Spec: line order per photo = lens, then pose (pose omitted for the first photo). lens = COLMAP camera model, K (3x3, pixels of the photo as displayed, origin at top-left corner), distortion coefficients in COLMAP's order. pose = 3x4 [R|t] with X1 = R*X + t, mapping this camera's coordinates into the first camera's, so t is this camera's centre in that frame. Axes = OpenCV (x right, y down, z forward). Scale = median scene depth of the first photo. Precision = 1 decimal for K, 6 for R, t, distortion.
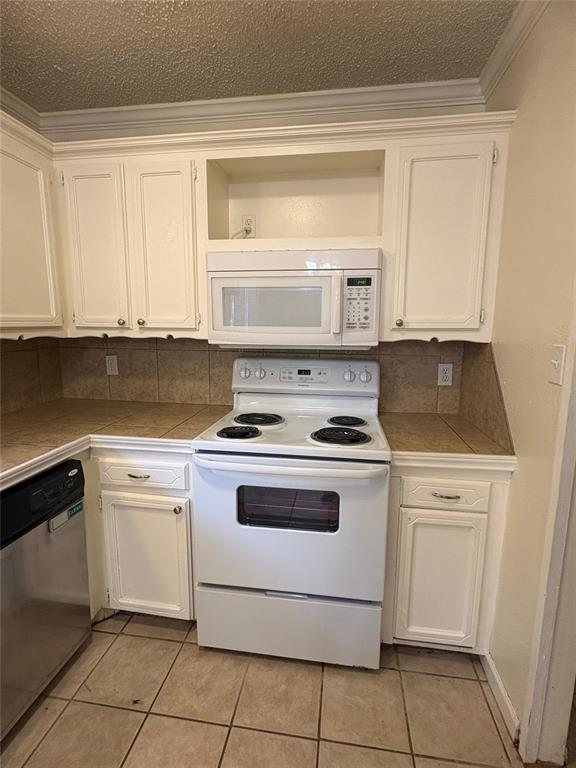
lens RADIAL K [[380.0, 0, 288.0], [0, 380.0, 384.0], [0, 0, 1]] dist [-0.000591, 0.000237]
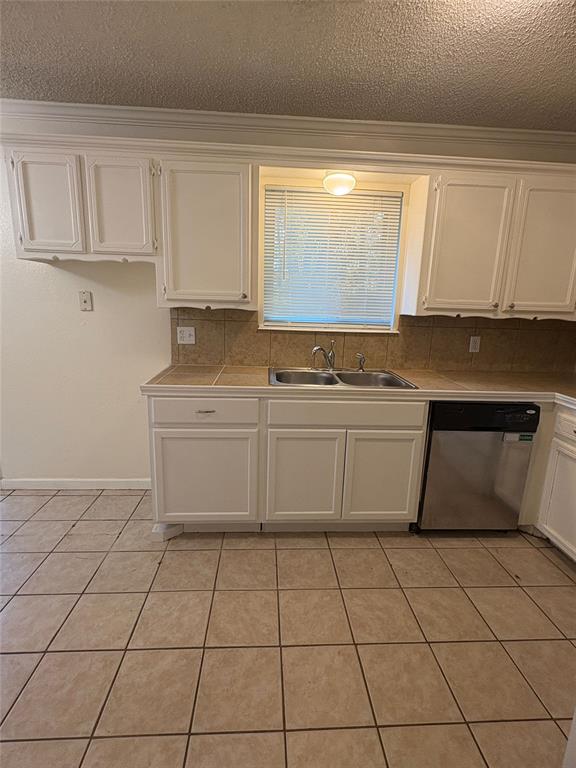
lens RADIAL K [[377.1, 0, 286.9], [0, 377.1, 382.2], [0, 0, 1]] dist [-0.000517, -0.000022]
pose [[0.202712, 0.202035, -0.958170, 0.532001], [-0.181527, 0.969279, 0.165973, 0.047778], [0.962266, 0.140289, 0.233159, -0.216930]]
